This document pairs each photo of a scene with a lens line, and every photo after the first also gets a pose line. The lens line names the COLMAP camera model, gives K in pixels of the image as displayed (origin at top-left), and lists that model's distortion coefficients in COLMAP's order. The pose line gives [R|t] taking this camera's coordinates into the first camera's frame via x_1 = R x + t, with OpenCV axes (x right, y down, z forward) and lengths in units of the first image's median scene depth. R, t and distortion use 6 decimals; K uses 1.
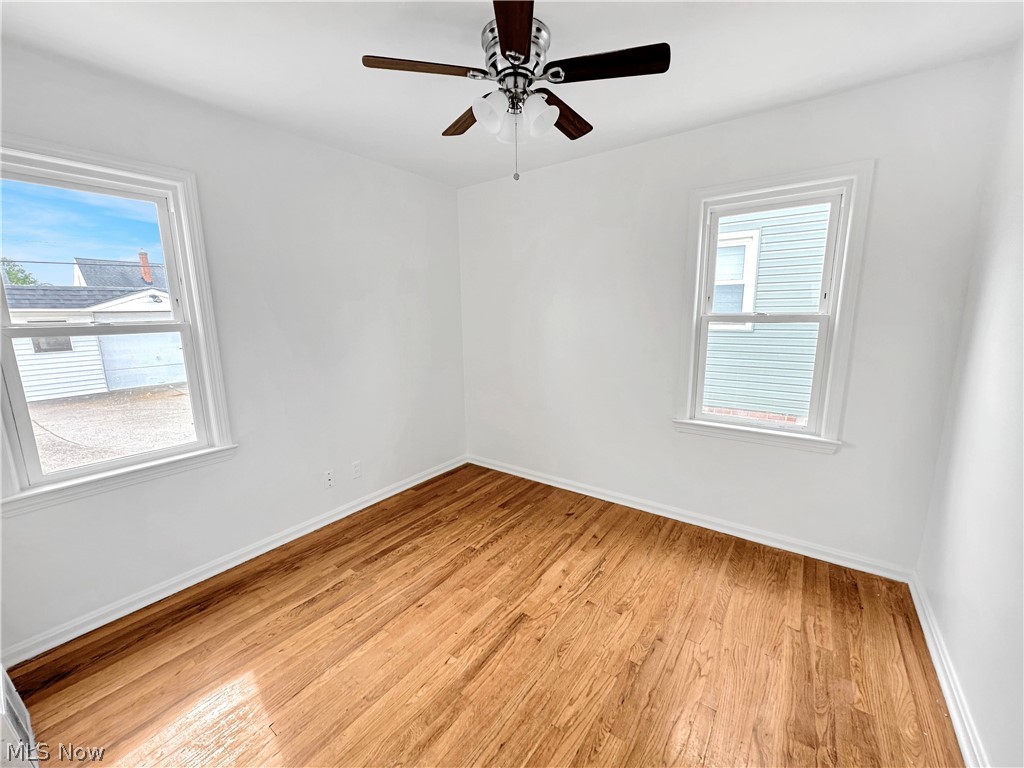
lens RADIAL K [[415.2, 0, 512.0], [0, 415.2, 384.0], [0, 0, 1]] dist [0.000095, 0.000079]
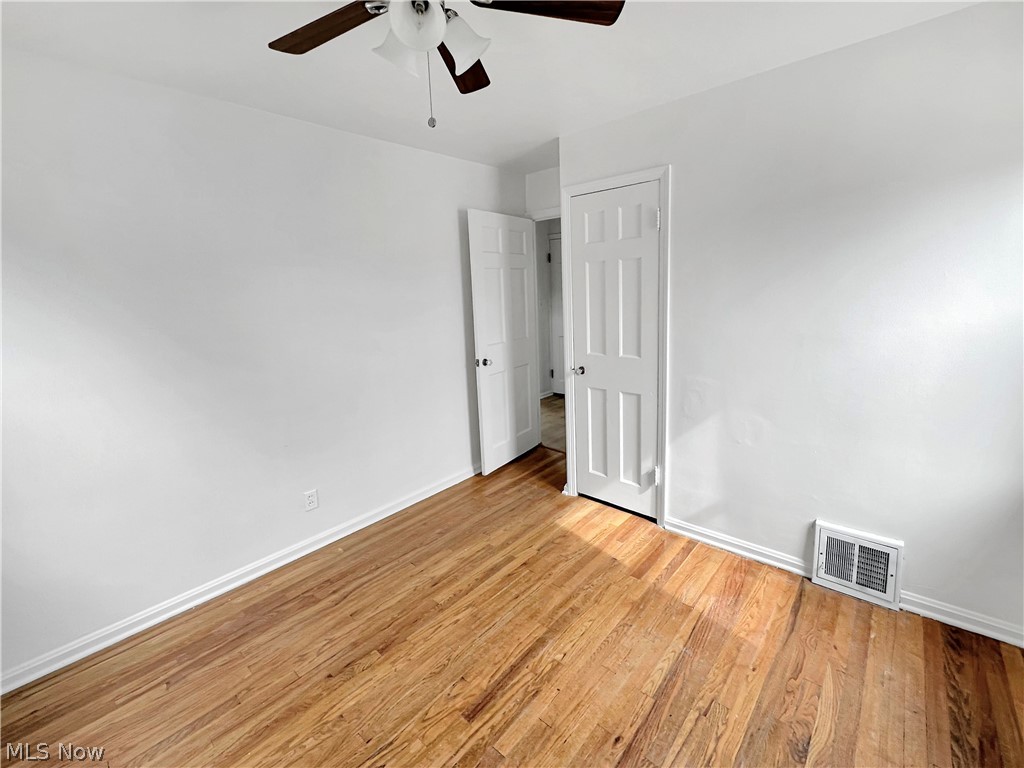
lens RADIAL K [[415.2, 0, 512.0], [0, 415.2, 384.0], [0, 0, 1]] dist [0.000095, 0.000079]
pose [[-0.988506, 0.024429, 0.149194, -0.188105], [0.081073, 0.918615, 0.386748, -0.287504], [-0.127605, 0.394398, -0.910037, 1.577045]]
